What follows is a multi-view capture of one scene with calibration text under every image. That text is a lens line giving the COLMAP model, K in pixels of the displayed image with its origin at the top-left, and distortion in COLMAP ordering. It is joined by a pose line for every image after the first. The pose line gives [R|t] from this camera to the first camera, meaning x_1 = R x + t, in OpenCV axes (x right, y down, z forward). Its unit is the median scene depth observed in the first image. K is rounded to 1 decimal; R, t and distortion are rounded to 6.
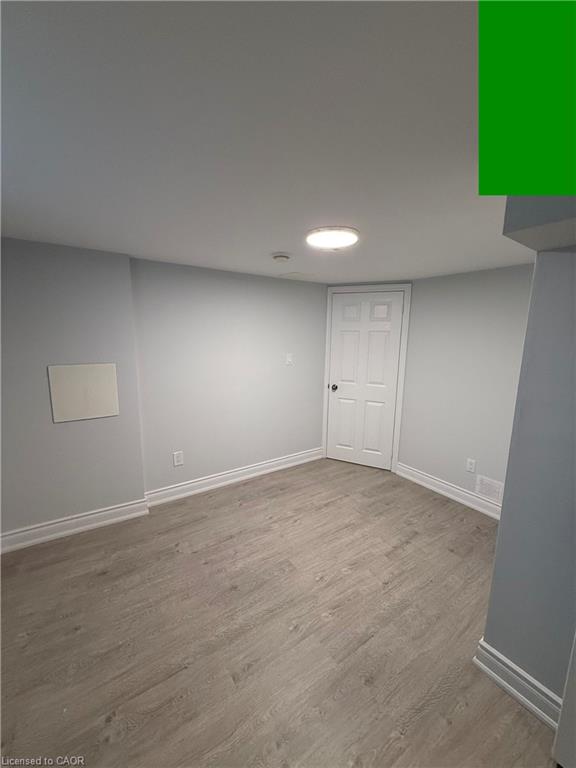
lens RADIAL K [[304.1, 0, 287.8], [0, 304.1, 382.5], [0, 0, 1]] dist [-0.000666, -0.000284]
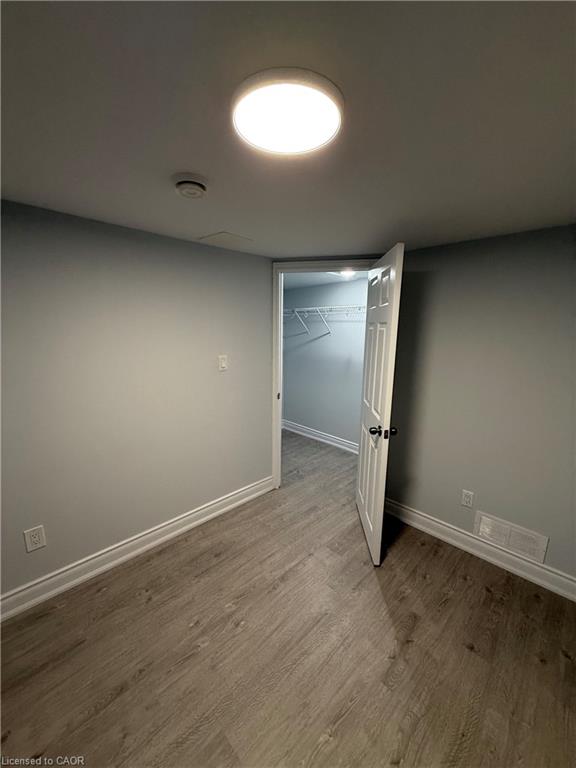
lens RADIAL K [[304.1, 0, 288.0], [0, 304.1, 383.6], [0, 0, 1]] dist [-0.000666, -0.000284]
pose [[0.983210, -0.037445, 0.178593, 0.035751], [0.032465, 0.999000, 0.030726, -0.061412], [-0.179565, -0.024412, 0.983443, 0.381362]]
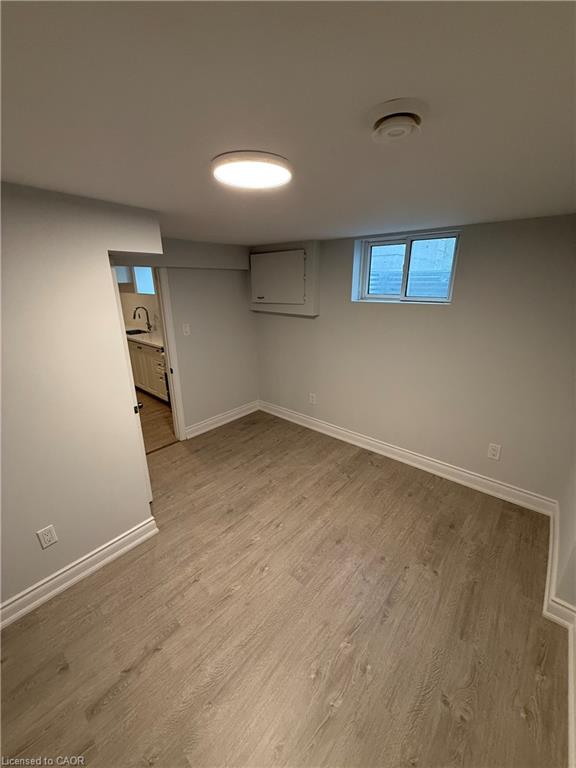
lens RADIAL K [[304.1, 0, 288.7], [0, 304.1, 383.2], [0, 0, 1]] dist [-0.000666, -0.000284]
pose [[-0.966832, 0.061259, -0.247957, 0.185748], [-0.058045, 0.892710, 0.446877, -0.260698], [0.248729, 0.446448, -0.859545, 1.258826]]
